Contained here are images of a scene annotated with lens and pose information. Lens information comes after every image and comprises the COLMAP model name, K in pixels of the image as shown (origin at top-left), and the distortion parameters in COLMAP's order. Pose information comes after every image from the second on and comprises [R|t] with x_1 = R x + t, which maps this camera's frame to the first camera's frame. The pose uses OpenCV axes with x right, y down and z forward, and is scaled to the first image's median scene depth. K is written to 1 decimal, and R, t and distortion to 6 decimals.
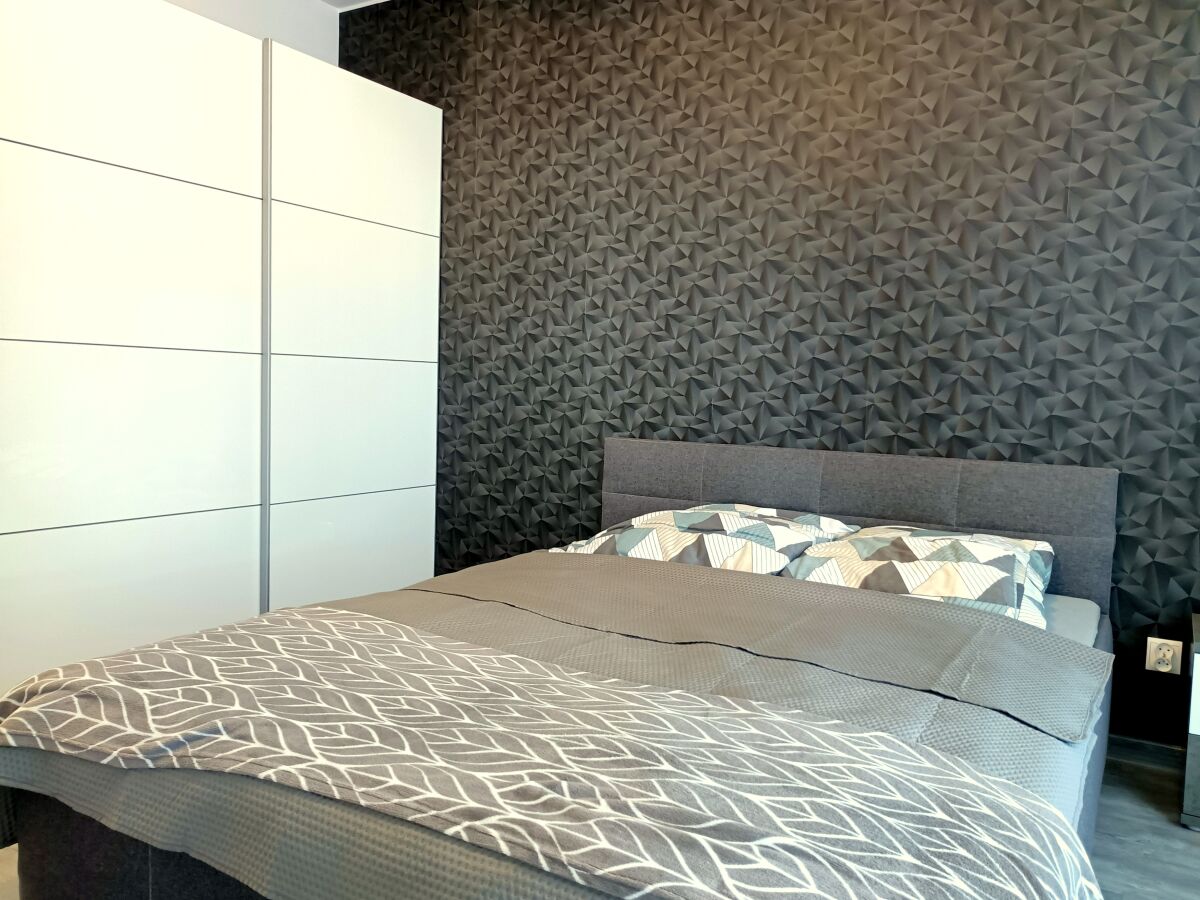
lens RADIAL K [[928.6, 0, 600.0], [0, 928.6, 450.0], [0, 0, 1]] dist [0.037620, -0.026291]
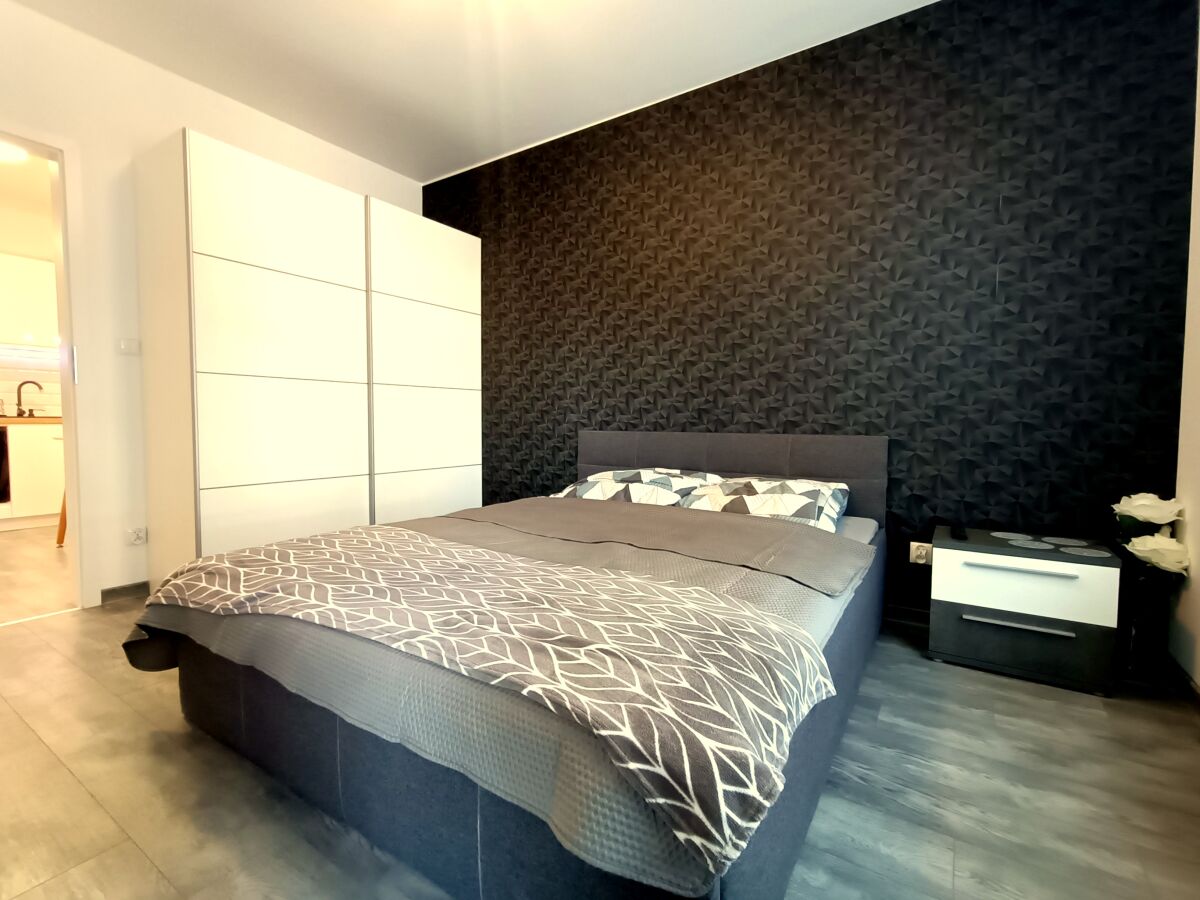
lens RADIAL K [[550.7, 0, 591.3], [0, 550.7, 447.2], [0, 0, 1]] dist [0.009810, -0.001124]
pose [[0.998752, -0.023112, -0.044265, 0.092100], [0.022238, 0.999550, -0.020155, 0.046799], [0.044711, 0.019146, 0.998817, 0.043455]]
